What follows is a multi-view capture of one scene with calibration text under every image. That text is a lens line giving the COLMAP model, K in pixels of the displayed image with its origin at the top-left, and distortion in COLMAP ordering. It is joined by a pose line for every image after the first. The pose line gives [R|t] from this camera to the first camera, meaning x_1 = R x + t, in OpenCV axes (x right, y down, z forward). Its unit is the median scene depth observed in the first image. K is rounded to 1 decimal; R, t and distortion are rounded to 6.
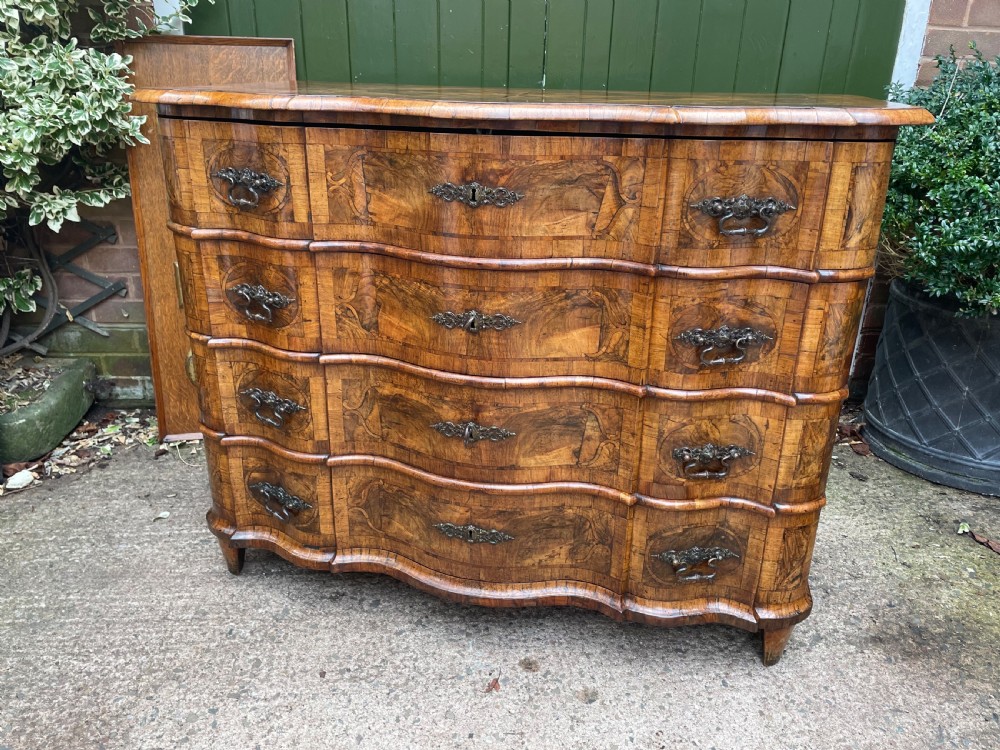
lens RADIAL K [[754.2, 0, 495.6], [0, 754.2, 373.1], [0, 0, 1]] dist [0.092248, -0.127039]
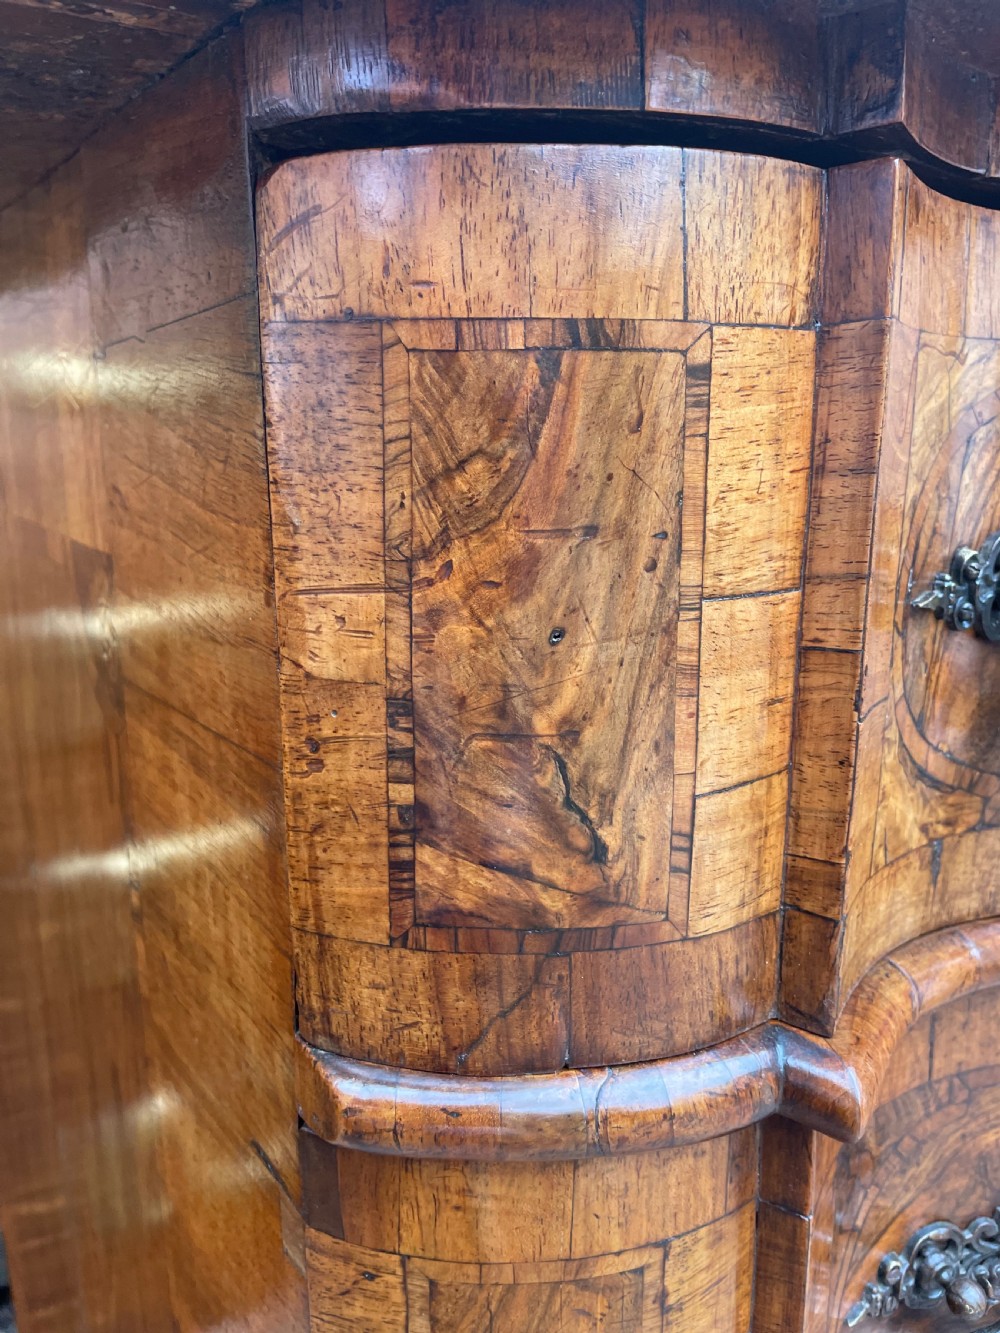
lens RADIAL K [[1005.4, 0, 507.0], [0, 1005.4, 651.2], [0, 0, 1]] dist [0.092248, -0.127039]
pose [[0.656333, -0.185513, 0.731308, -0.575427], [0.295754, 0.954983, -0.023179, -0.281345], [-0.694086, 0.231501, 0.681653, 0.974959]]
